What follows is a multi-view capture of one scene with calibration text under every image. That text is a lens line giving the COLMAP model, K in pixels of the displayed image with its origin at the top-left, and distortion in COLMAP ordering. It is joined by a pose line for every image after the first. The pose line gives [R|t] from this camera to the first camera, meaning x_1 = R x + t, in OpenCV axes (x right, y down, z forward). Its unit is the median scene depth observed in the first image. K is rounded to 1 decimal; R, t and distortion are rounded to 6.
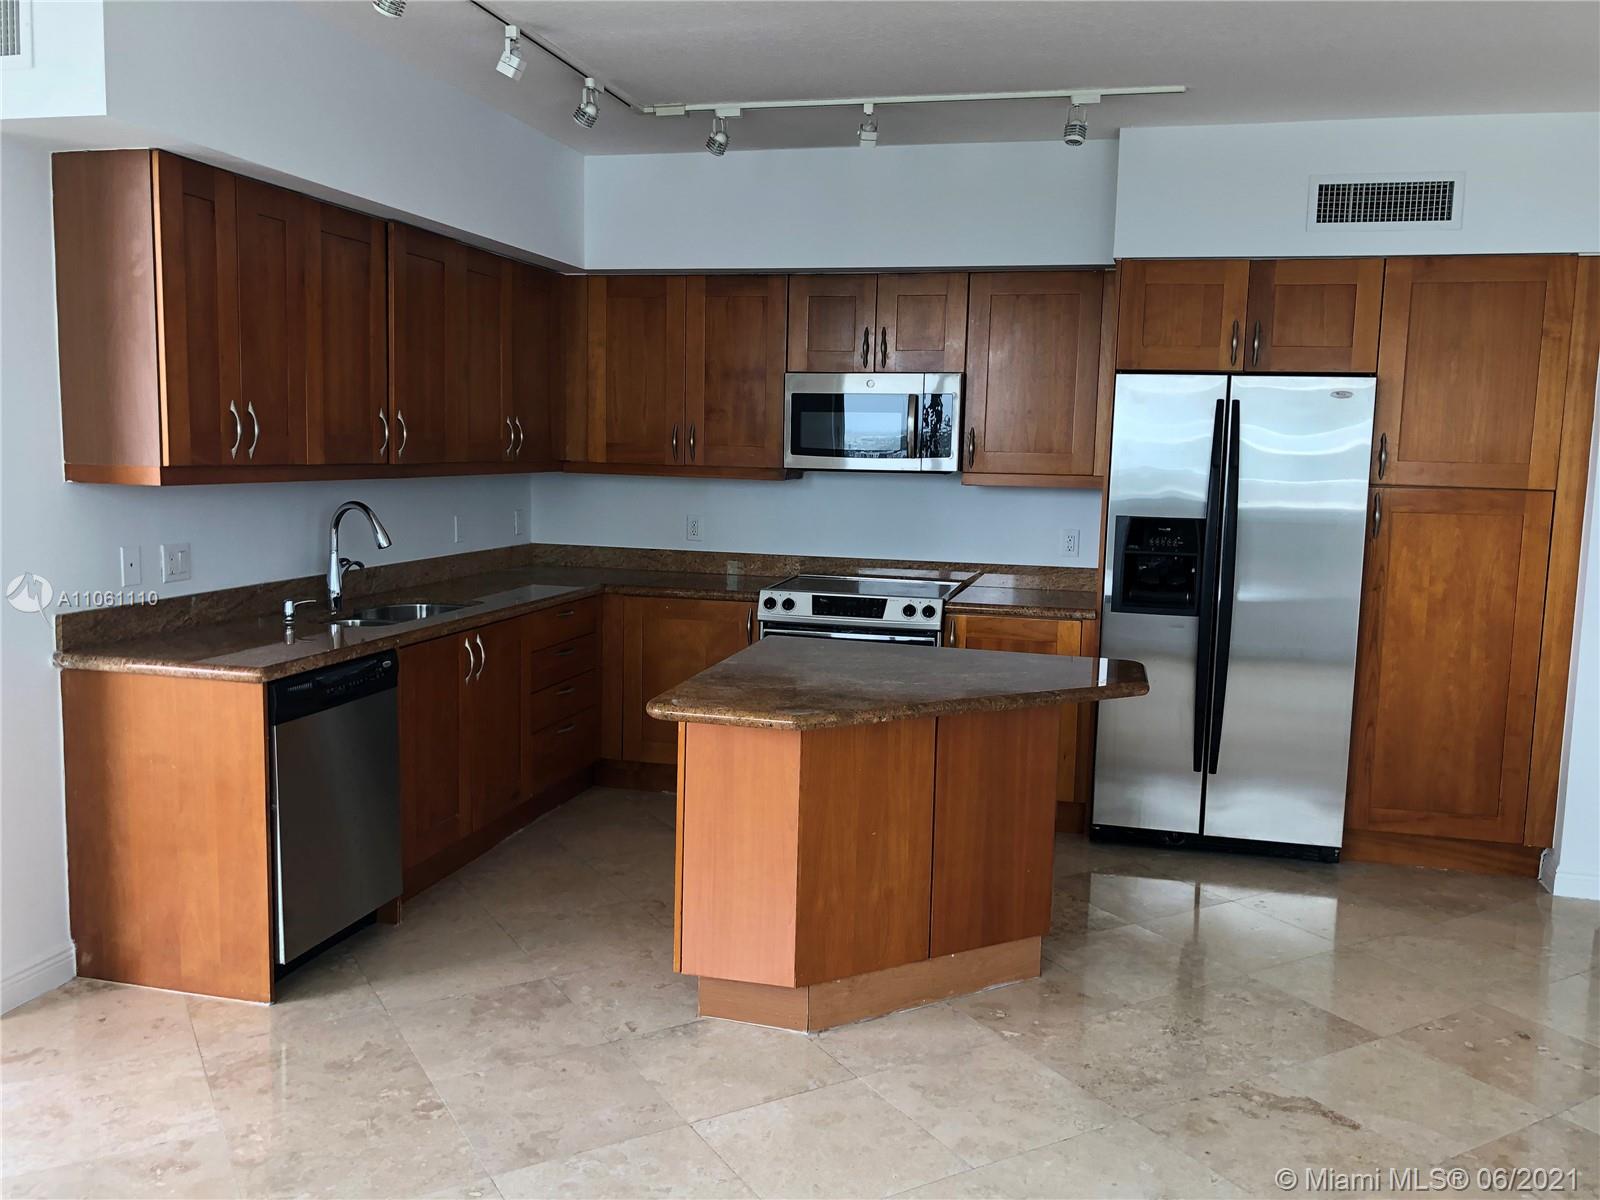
lens RADIAL K [[1315.8, 0, 802.5], [0, 1315.8, 604.9], [0, 0, 1]] dist [0.041202, -0.056447]
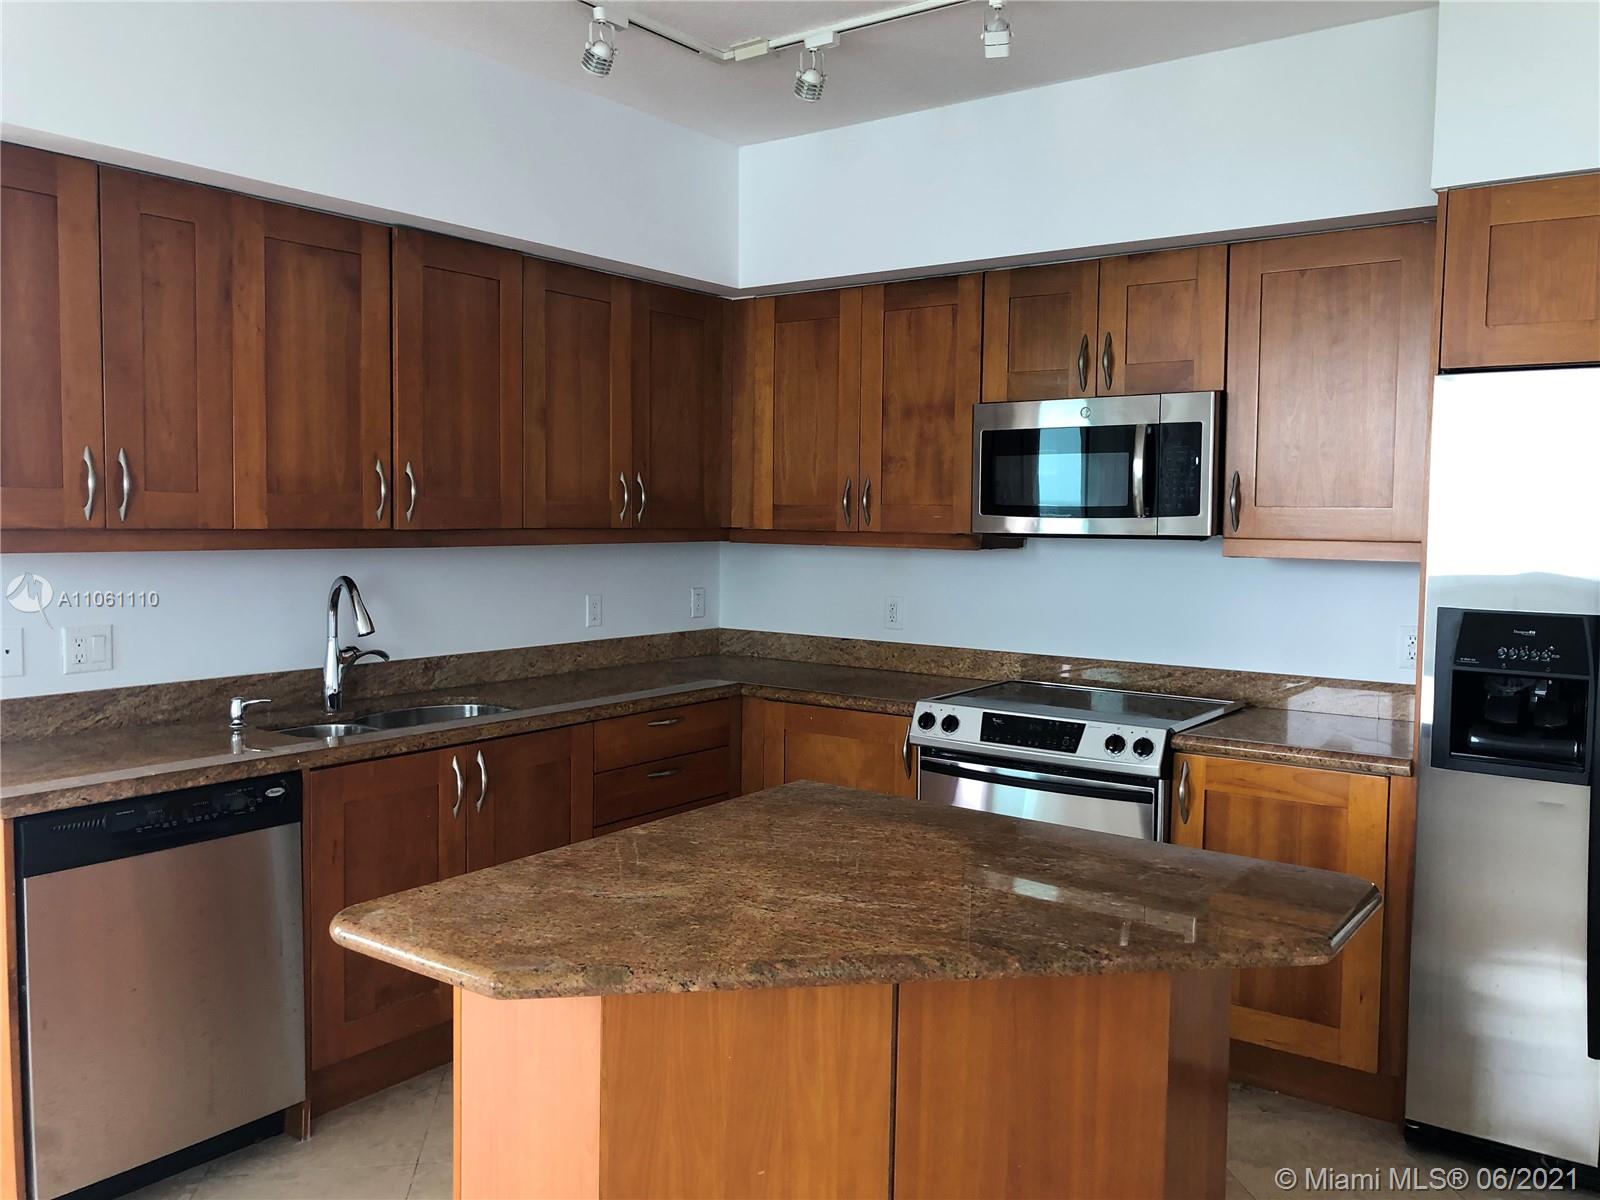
lens RADIAL K [[1315.8, 0, 791.7], [0, 1315.8, 593.9], [0, 0, 1]] dist [0.041202, -0.056447]
pose [[0.924679, 0.011684, -0.380569, 0.183136], [-0.036752, 0.997601, -0.058668, -0.025989], [0.378971, 0.068236, 0.922889, 0.310039]]
